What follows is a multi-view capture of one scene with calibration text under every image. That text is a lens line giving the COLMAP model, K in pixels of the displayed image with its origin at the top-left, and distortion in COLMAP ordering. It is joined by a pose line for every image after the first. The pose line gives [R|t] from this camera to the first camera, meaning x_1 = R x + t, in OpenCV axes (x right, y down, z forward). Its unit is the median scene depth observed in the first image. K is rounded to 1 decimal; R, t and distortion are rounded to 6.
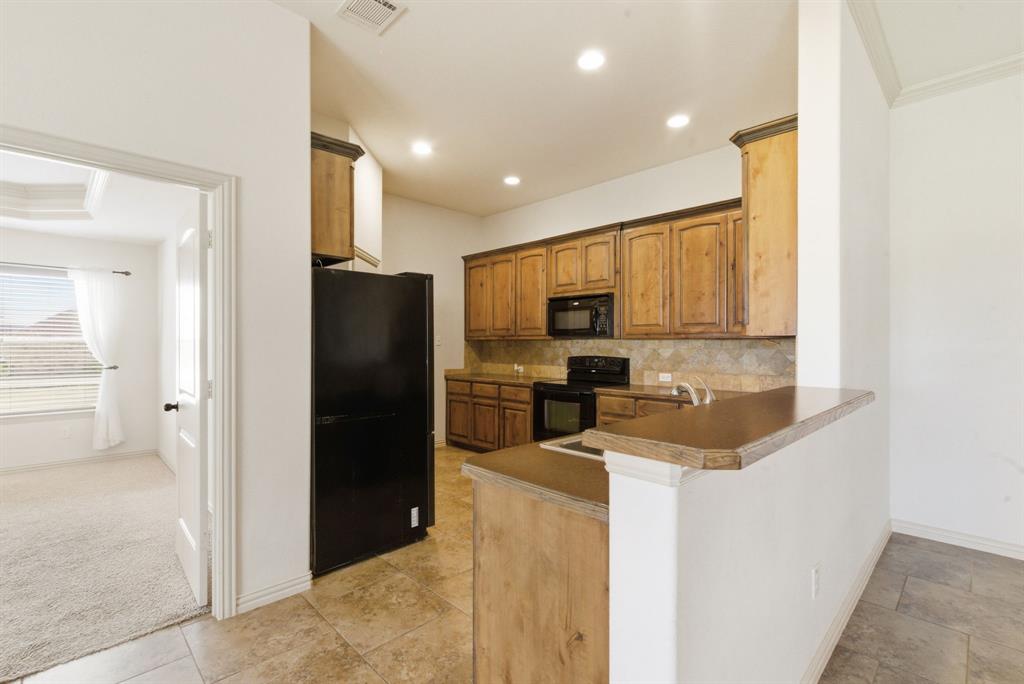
lens RADIAL K [[465.5, 0, 503.0], [0, 465.5, 339.8], [0, 0, 1]] dist [0.007518, -0.004282]
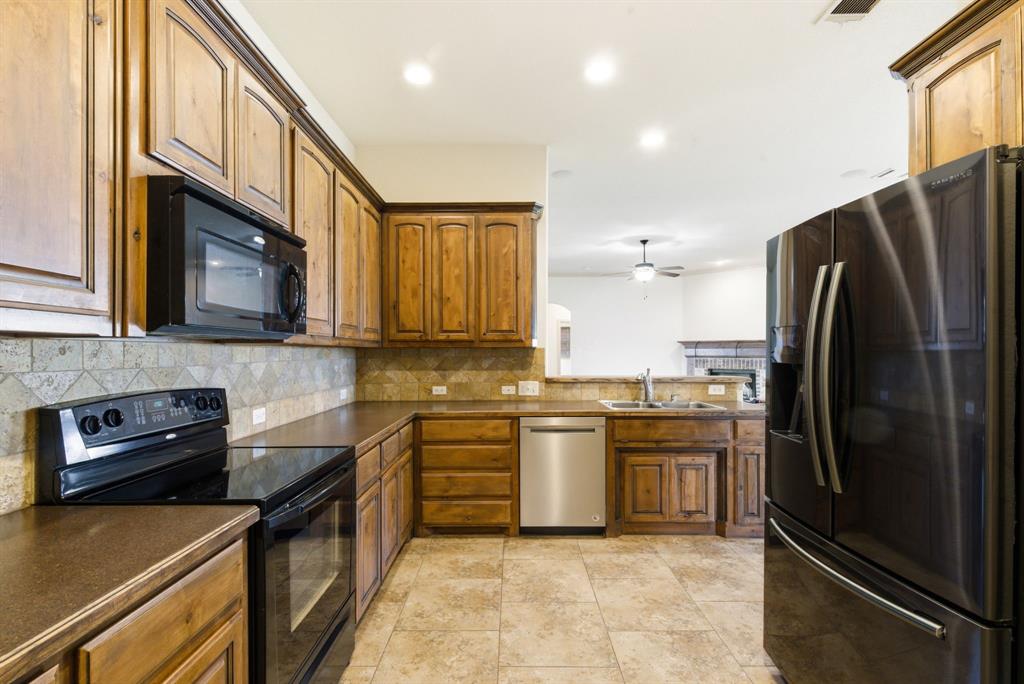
lens RADIAL K [[465.5, 0, 513.8], [0, 465.5, 351.5], [0, 0, 1]] dist [0.007518, -0.004282]
pose [[-0.720914, 0.002092, 0.693022, -0.222275], [-0.002738, 0.999979, -0.005867, 0.007687], [-0.693019, -0.006127, -0.720893, 1.094363]]
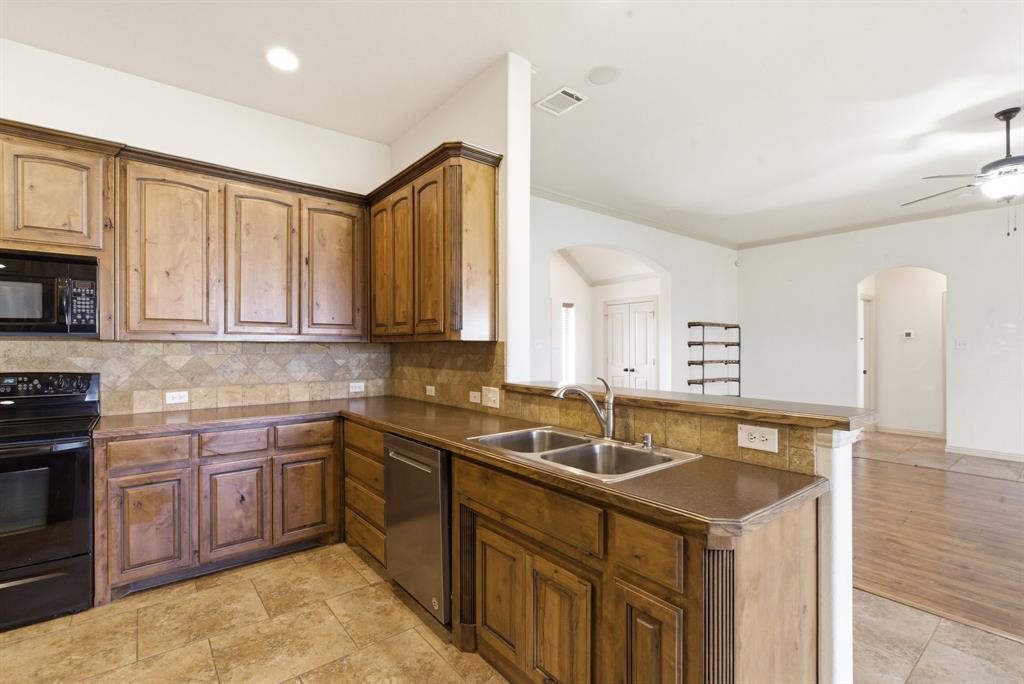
lens RADIAL K [[465.5, 0, 503.5], [0, 465.5, 348.0], [0, 0, 1]] dist [0.007518, -0.004282]
pose [[0.095780, -0.000429, 0.995402, -0.268196], [-0.005698, 0.999983, 0.000979, 0.003903], [-0.995386, -0.005765, 0.095776, 0.420516]]
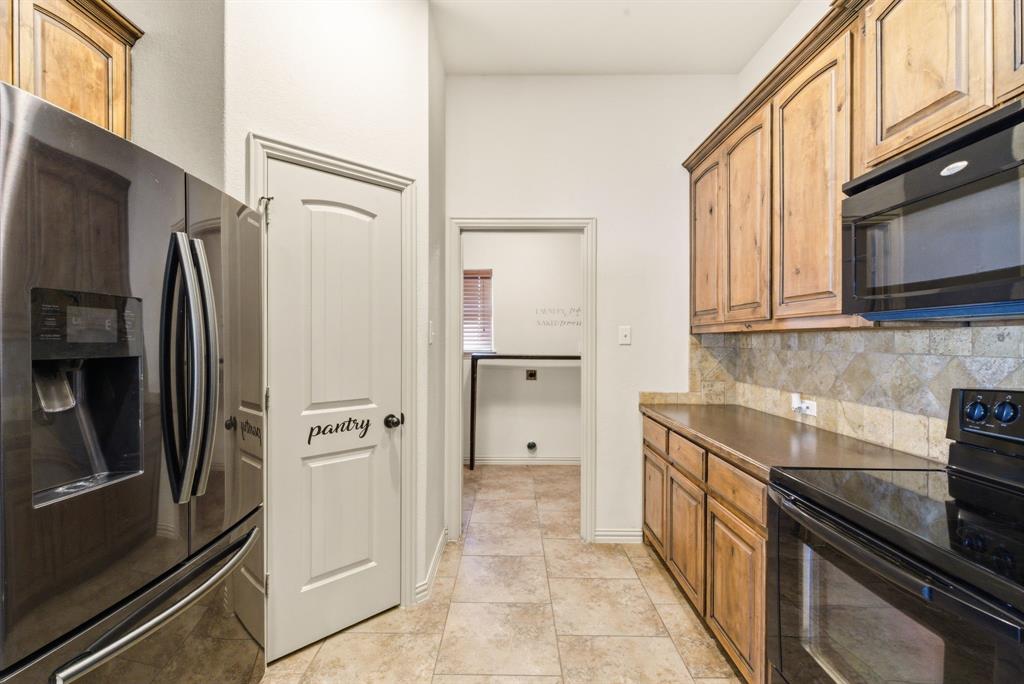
lens RADIAL K [[465.5, 0, 515.3], [0, 465.5, 338.4], [0, 0, 1]] dist [0.007518, -0.004282]
pose [[0.723396, -0.002583, -0.690429, 0.155500], [0.002018, 0.999997, -0.001627, 0.006816], [0.690430, -0.000217, 0.723399, 0.665688]]
